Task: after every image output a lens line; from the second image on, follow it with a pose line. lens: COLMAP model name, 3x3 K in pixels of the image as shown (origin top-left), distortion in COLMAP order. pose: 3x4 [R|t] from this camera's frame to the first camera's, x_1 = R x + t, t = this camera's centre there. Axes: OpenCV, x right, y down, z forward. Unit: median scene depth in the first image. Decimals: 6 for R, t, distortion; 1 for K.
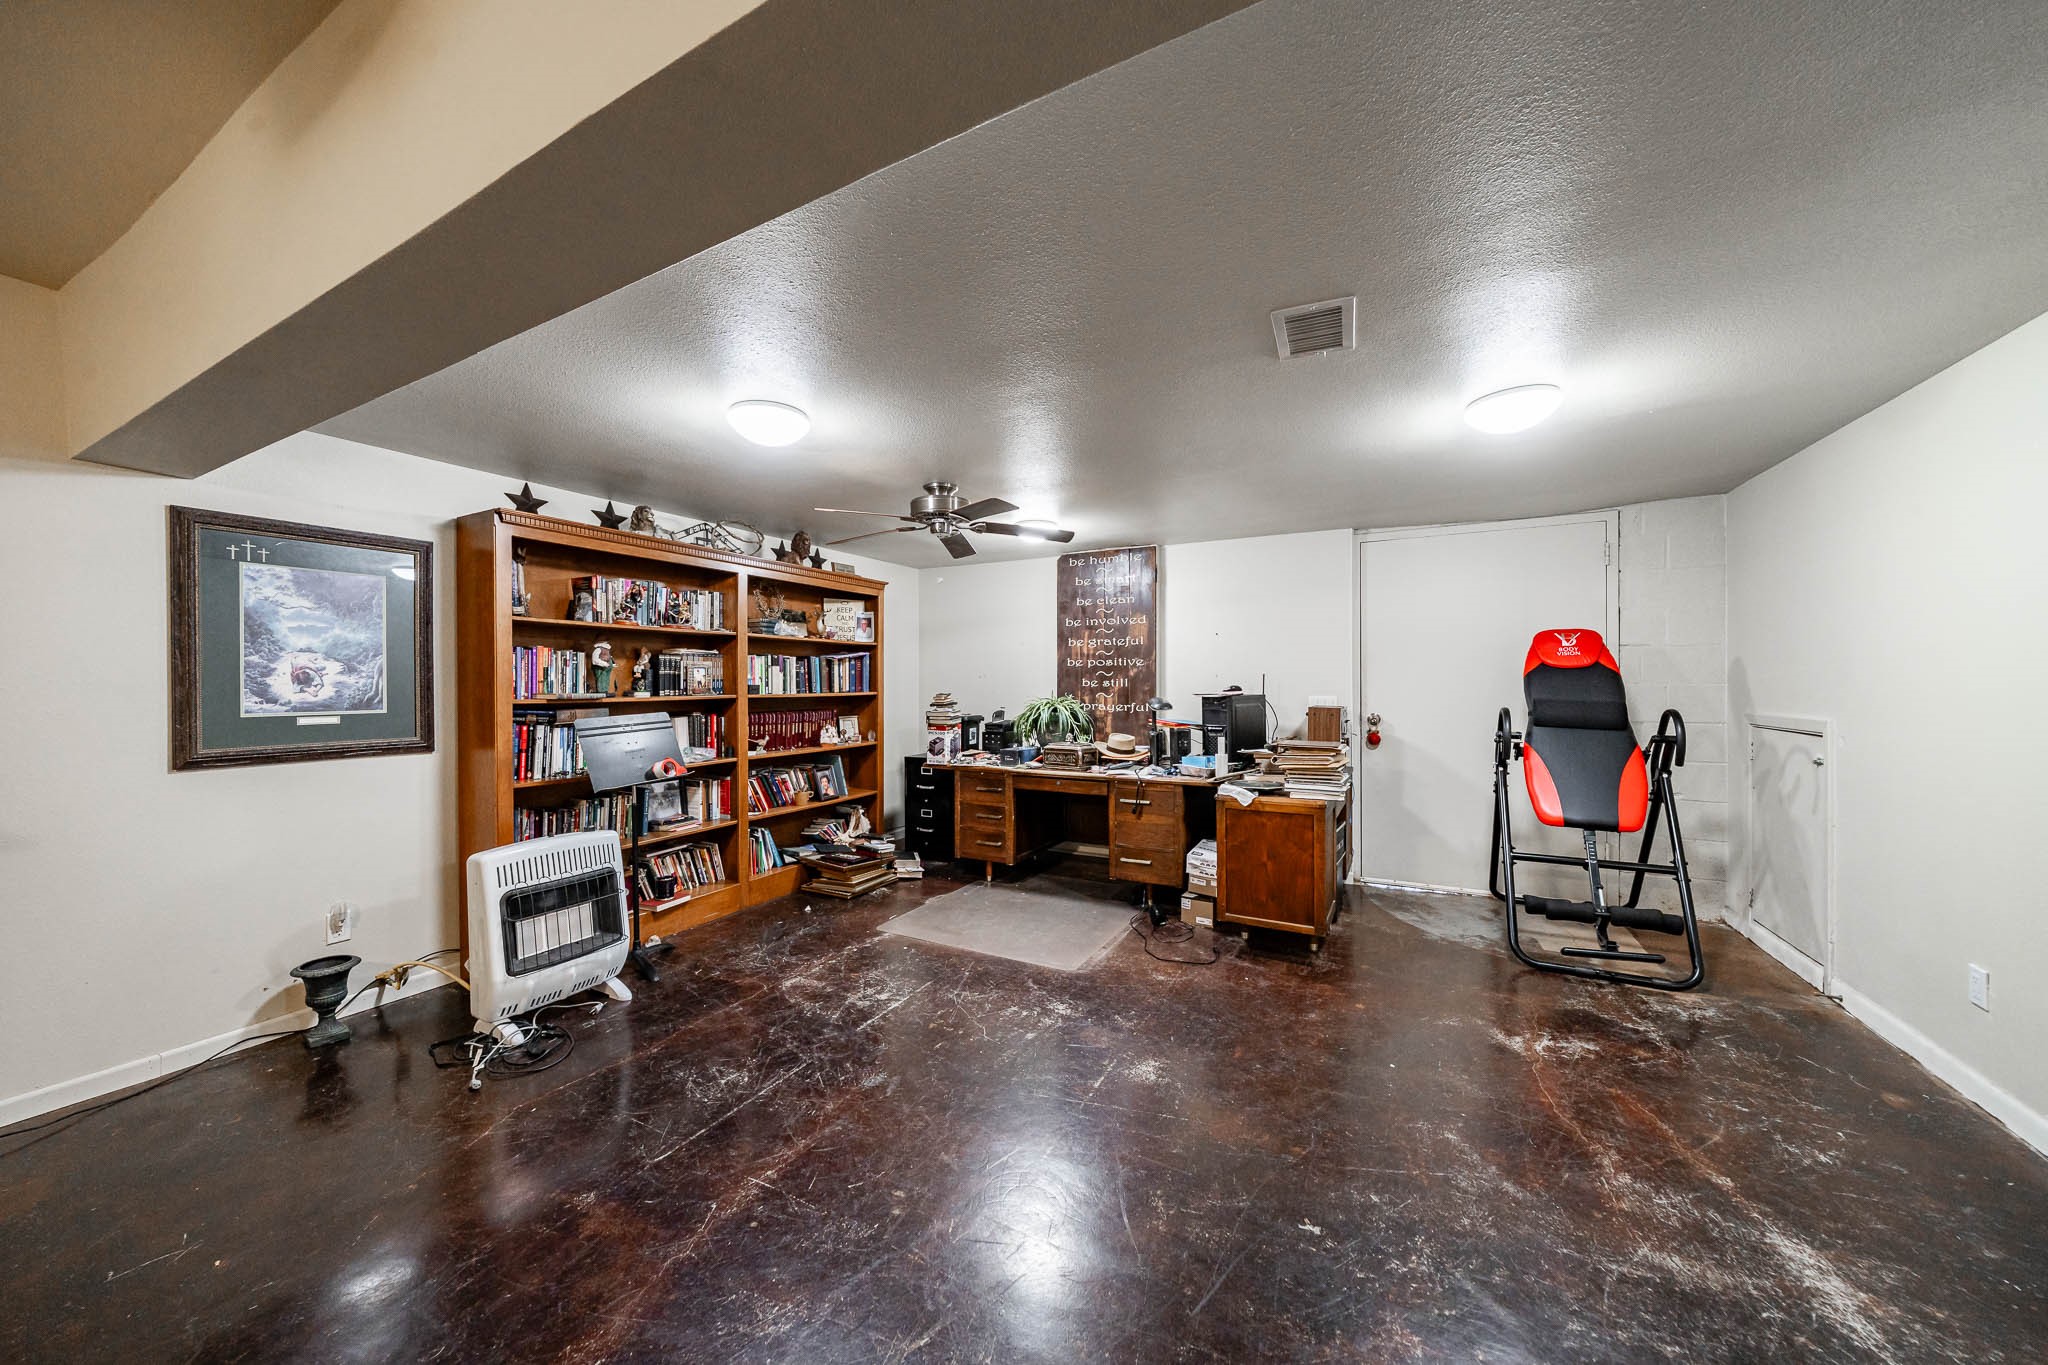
lens RADIAL K [[704.4, 0, 1024.0], [0, 704.4, 682.5], [0, 0, 1]] dist [-0.007054, 0.000017]
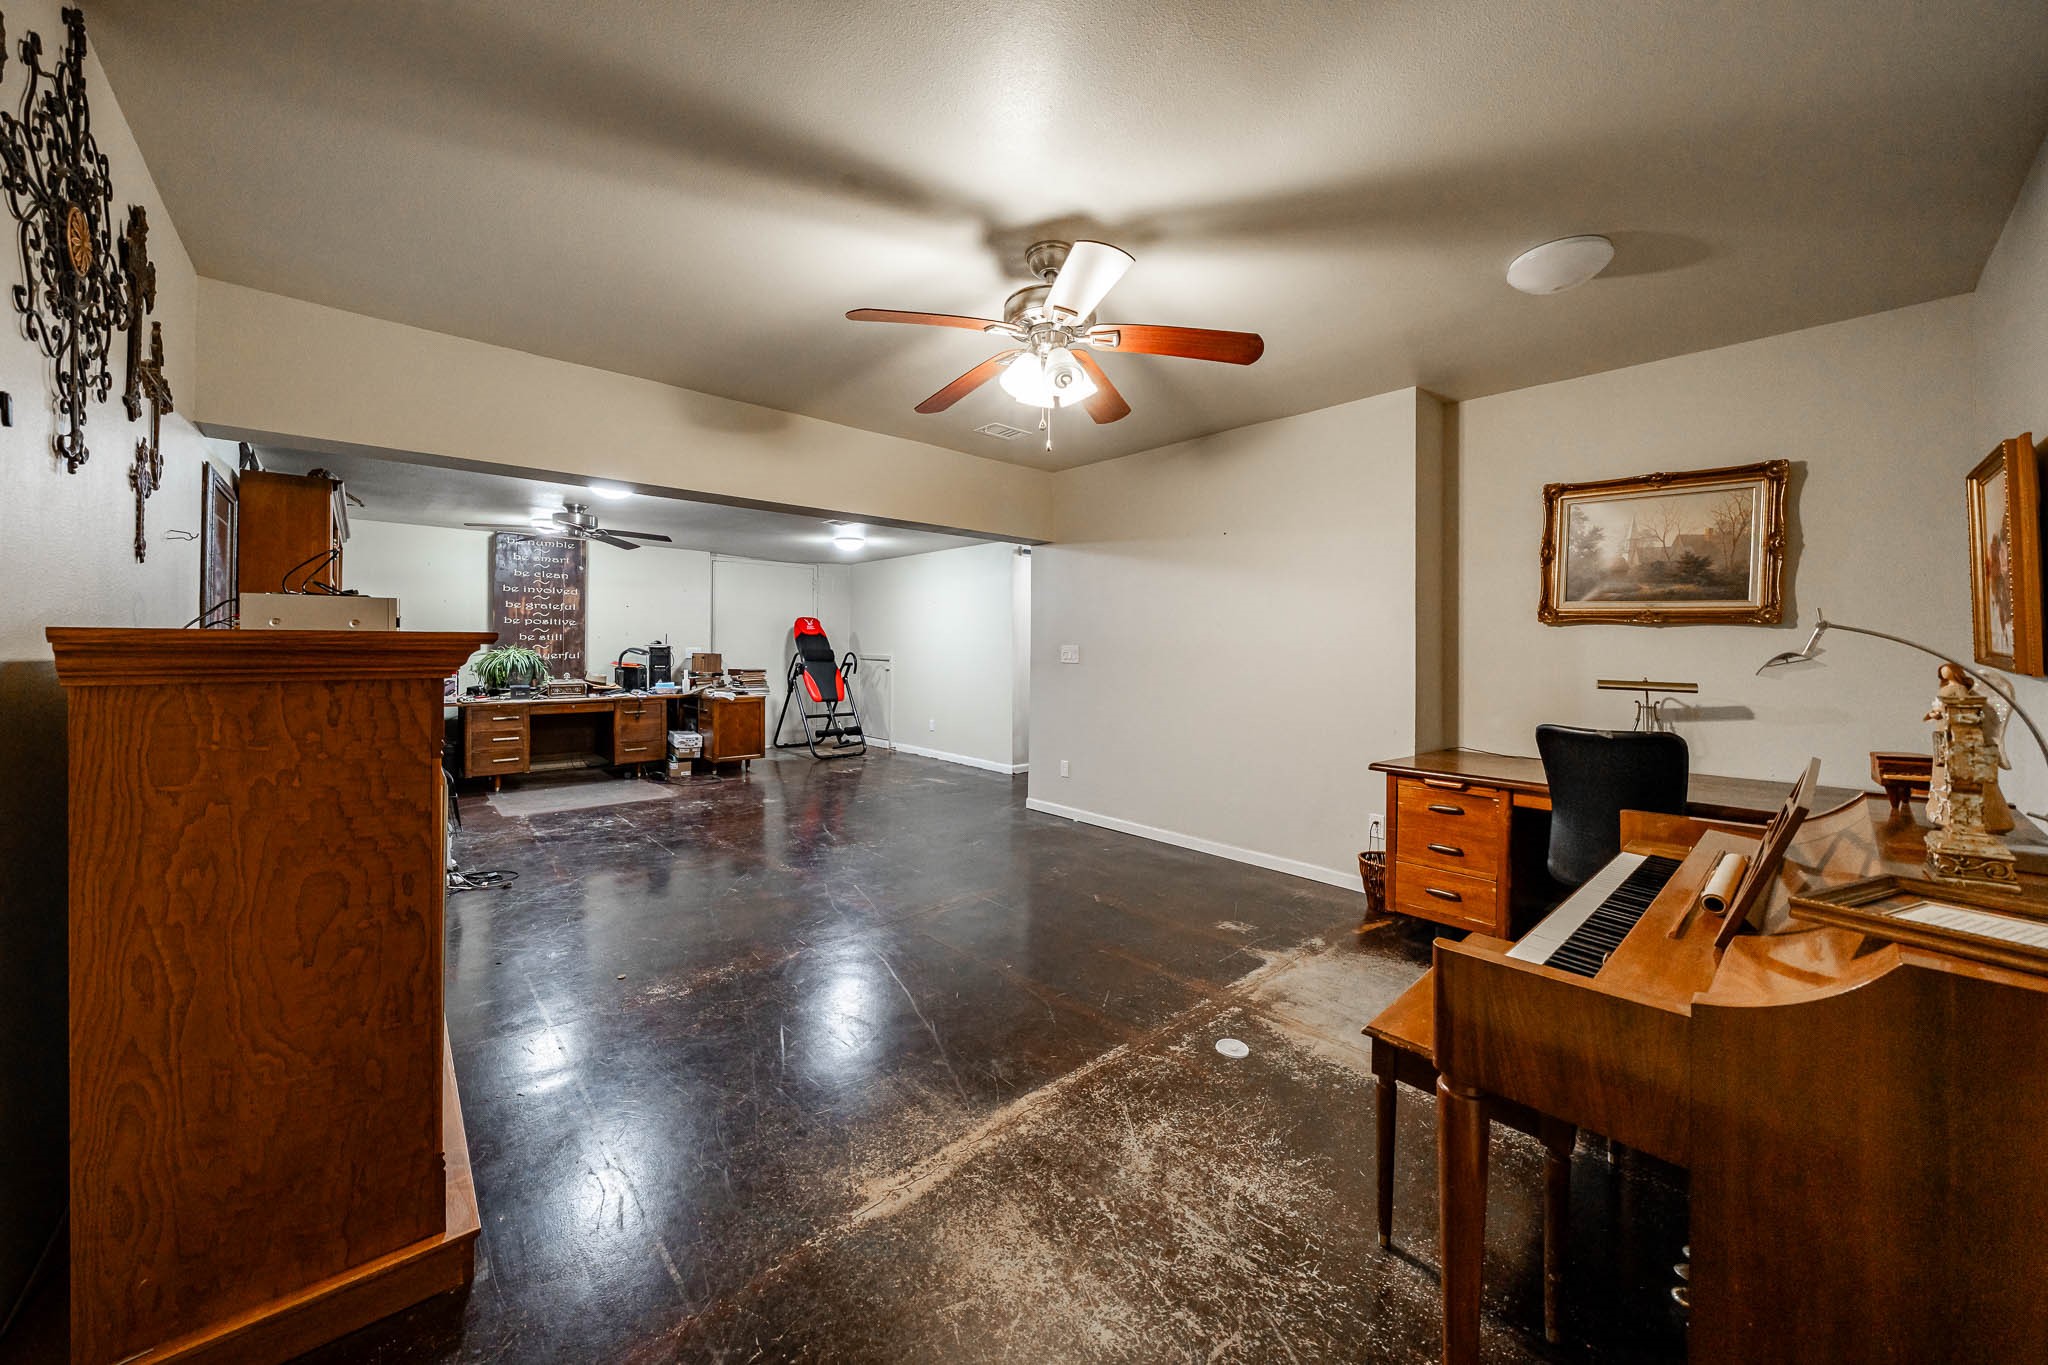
lens RADIAL K [[712.6, 0, 1014.1], [0, 712.6, 663.5], [0, 0, 1]] dist [-0.008151, 0.000429]
pose [[0.337326, -0.016221, 0.941248, -1.608608], [-0.012751, 0.999681, 0.021797, 0.018293], [-0.941302, -0.019354, 0.337011, -0.536087]]
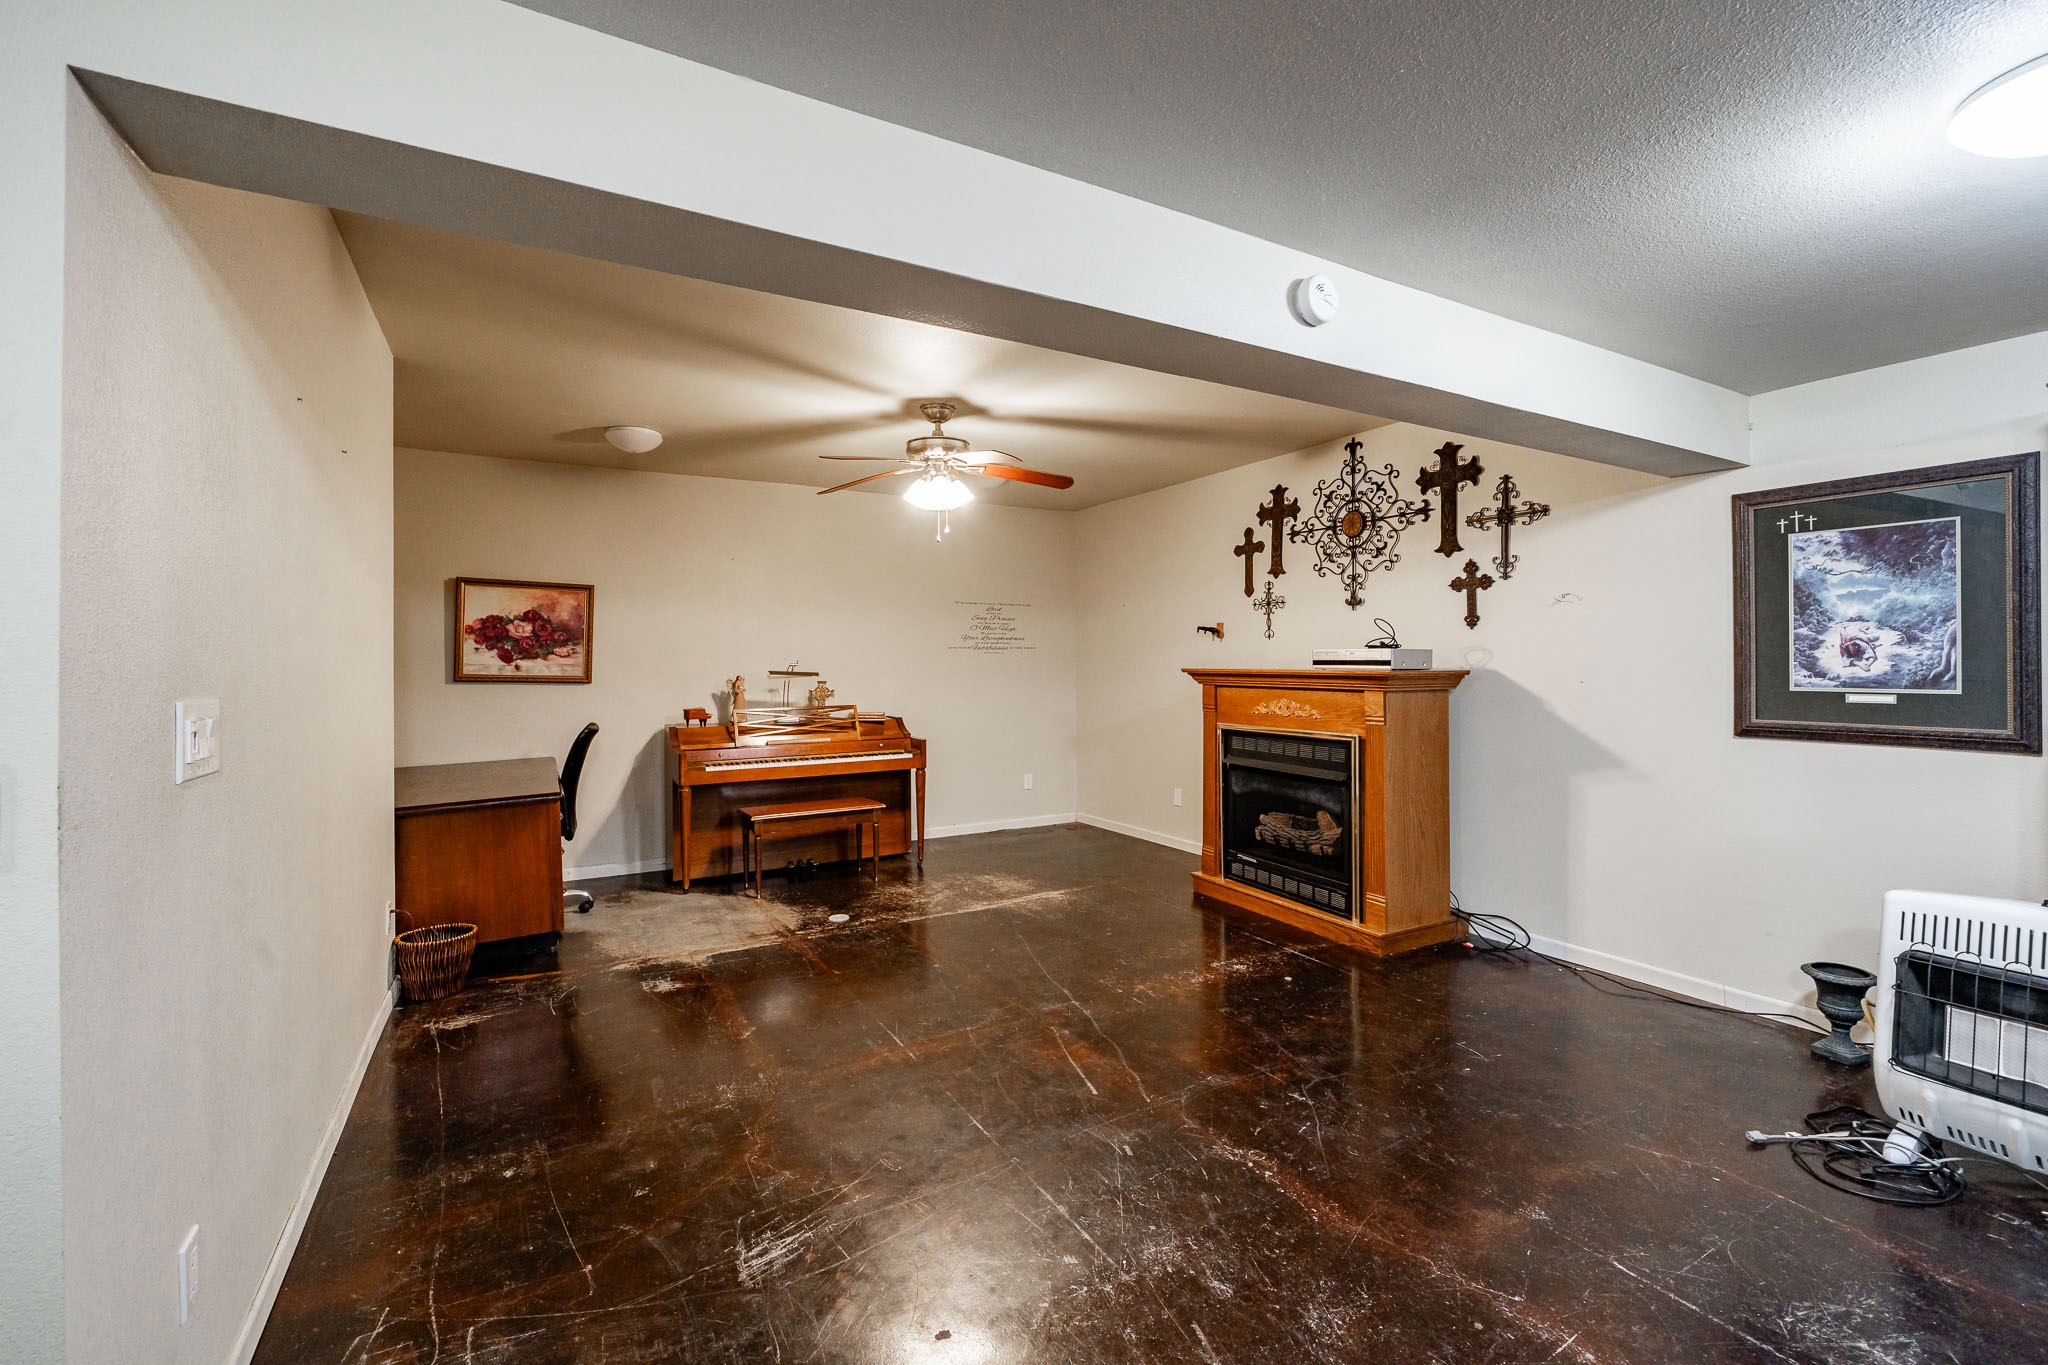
lens RADIAL K [[865.6, 0, 1027.1], [0, 865.6, 657.6], [0, 0, 1]] dist [-0.000756, -0.000094]
pose [[-0.532354, 0.003779, -0.846513, 0.461390], [0.008253, 0.999966, -0.000726, -0.004762], [0.846481, -0.007373, -0.532367, 0.679876]]
